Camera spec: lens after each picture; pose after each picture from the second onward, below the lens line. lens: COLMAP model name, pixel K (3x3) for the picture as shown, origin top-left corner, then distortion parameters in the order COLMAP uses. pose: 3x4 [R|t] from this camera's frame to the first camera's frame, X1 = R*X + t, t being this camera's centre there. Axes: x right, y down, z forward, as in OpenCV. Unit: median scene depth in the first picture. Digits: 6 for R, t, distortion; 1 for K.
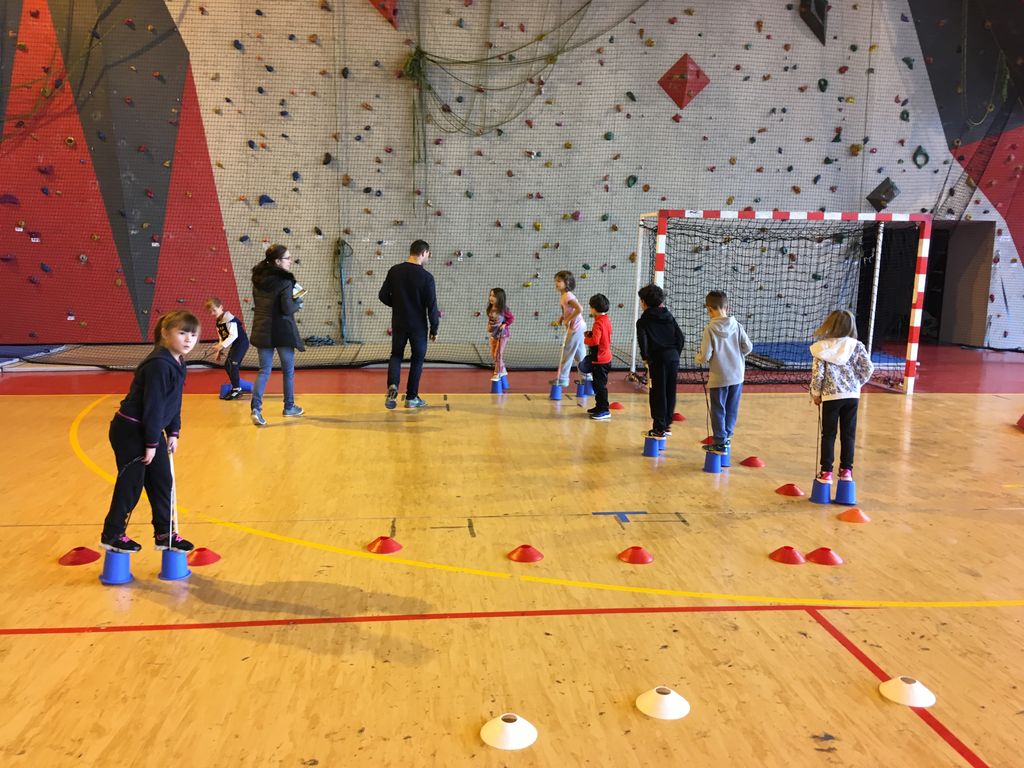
lens RADIAL K [[872.5, 0, 512.0], [0, 872.5, 384.0], [0, 0, 1]] dist [0.092454, -0.132048]
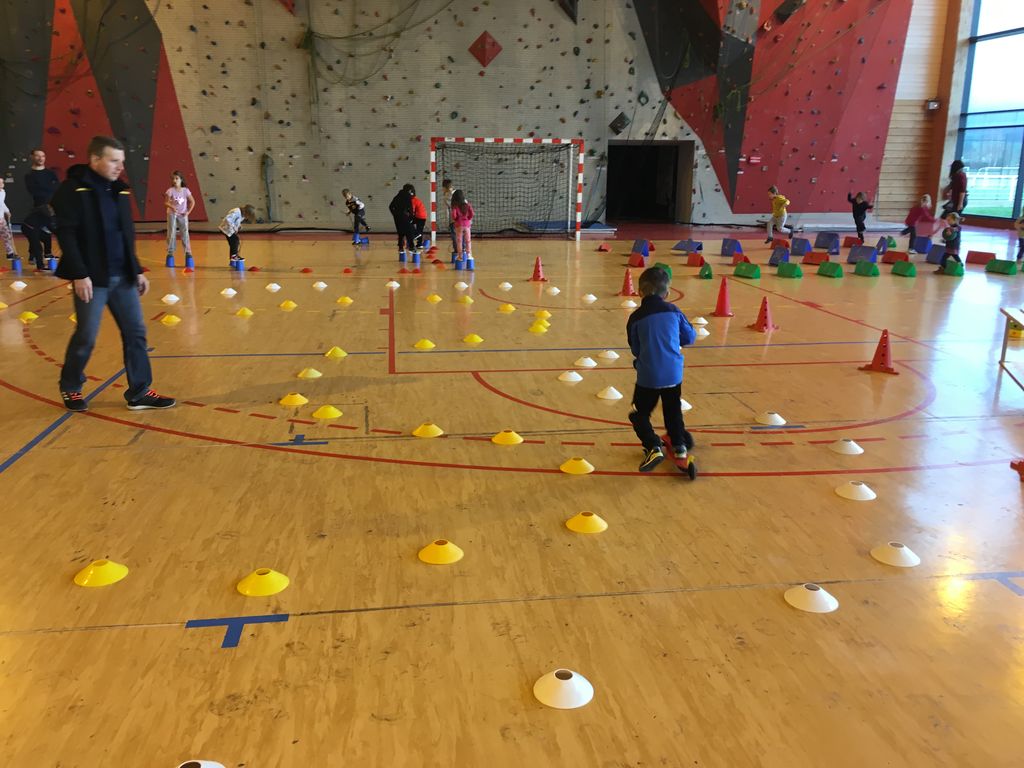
lens RADIAL K [[872.5, 0, 512.0], [0, 872.5, 384.0], [0, 0, 1]] dist [0.092454, -0.132048]
pose [[0.999563, -0.014718, 0.025645, 0.196219], [0.012267, 0.995568, 0.093238, 0.099972], [-0.026904, -0.092883, 0.995313, -0.605507]]
